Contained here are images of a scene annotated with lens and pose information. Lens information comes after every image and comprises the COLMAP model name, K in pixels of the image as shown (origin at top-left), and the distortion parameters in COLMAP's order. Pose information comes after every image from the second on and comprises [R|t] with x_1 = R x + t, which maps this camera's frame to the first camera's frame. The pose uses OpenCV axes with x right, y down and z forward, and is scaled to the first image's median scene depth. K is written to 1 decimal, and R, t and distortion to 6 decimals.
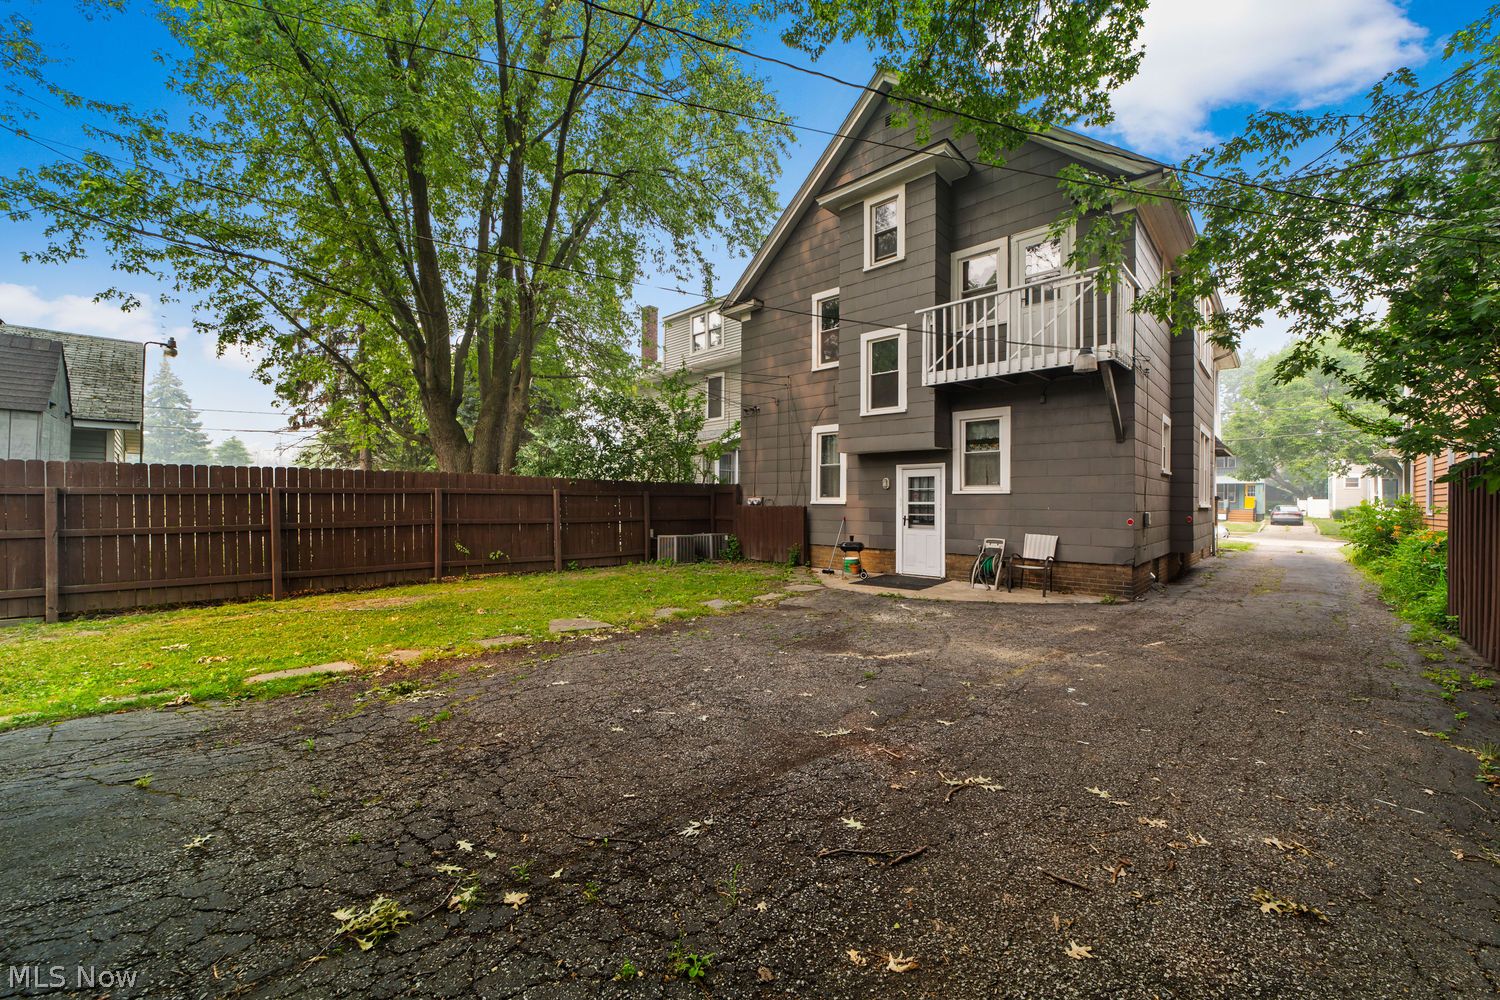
lens RADIAL K [[584.5, 0, 747.1], [0, 584.5, 498.9], [0, 0, 1]] dist [-0.014973, 0.005261]
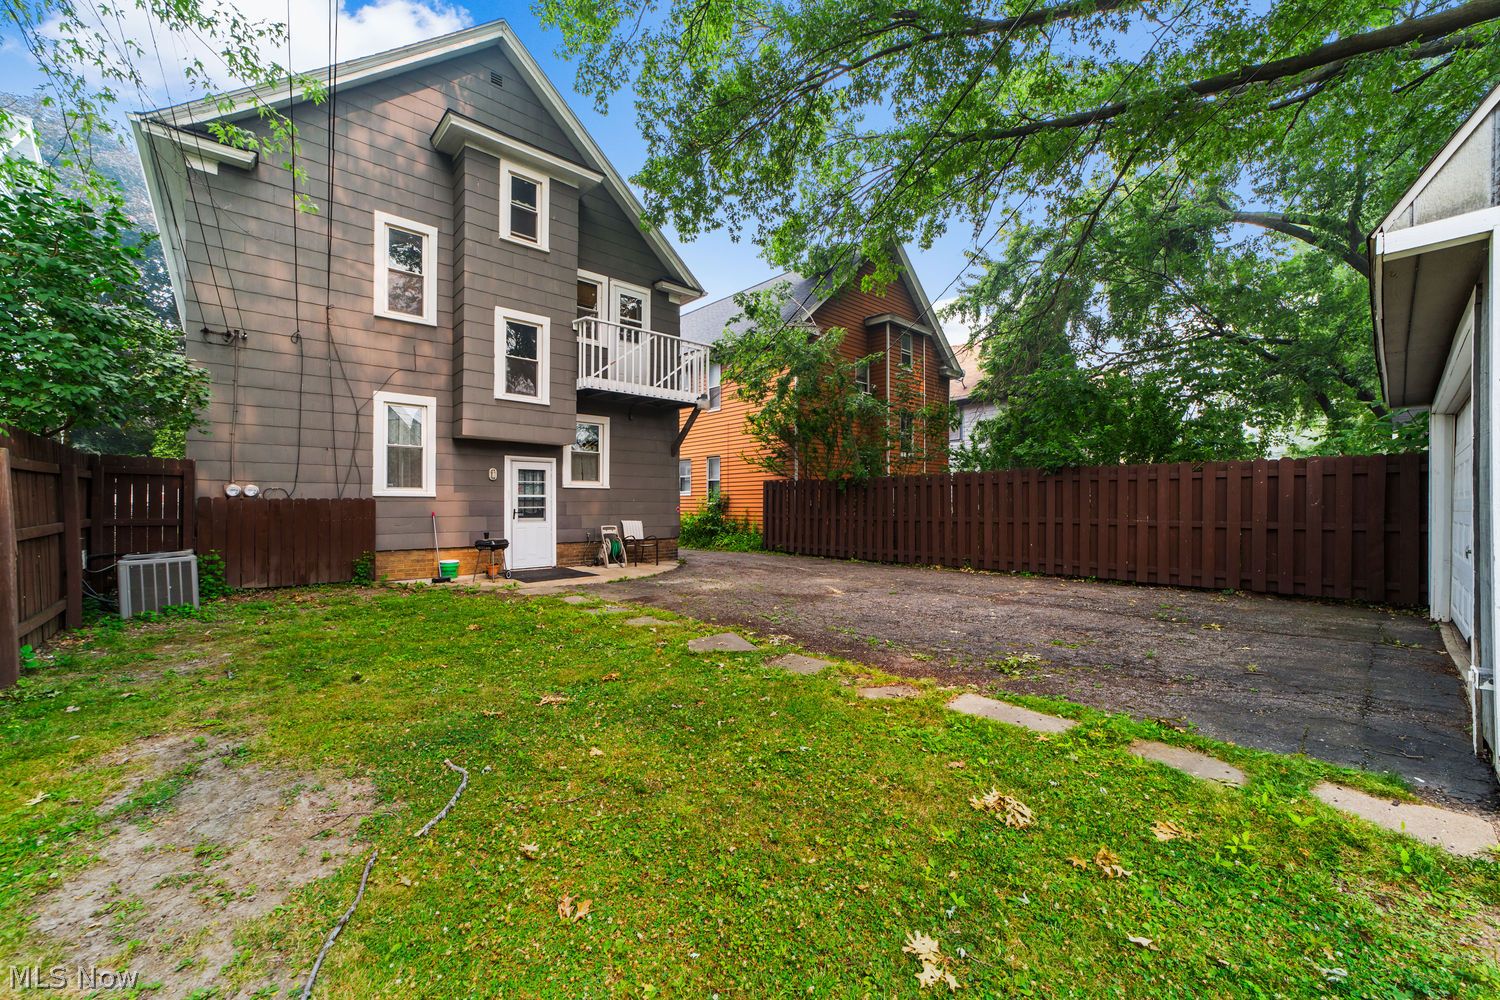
lens RADIAL K [[584.5, 0, 745.6], [0, 584.5, 508.4], [0, 0, 1]] dist [-0.014973, 0.005261]
pose [[0.070334, -0.010182, 0.997471, -0.687361], [-0.004156, 0.999936, 0.010500, 0.016919], [-0.997515, -0.004884, 0.070288, 0.569923]]
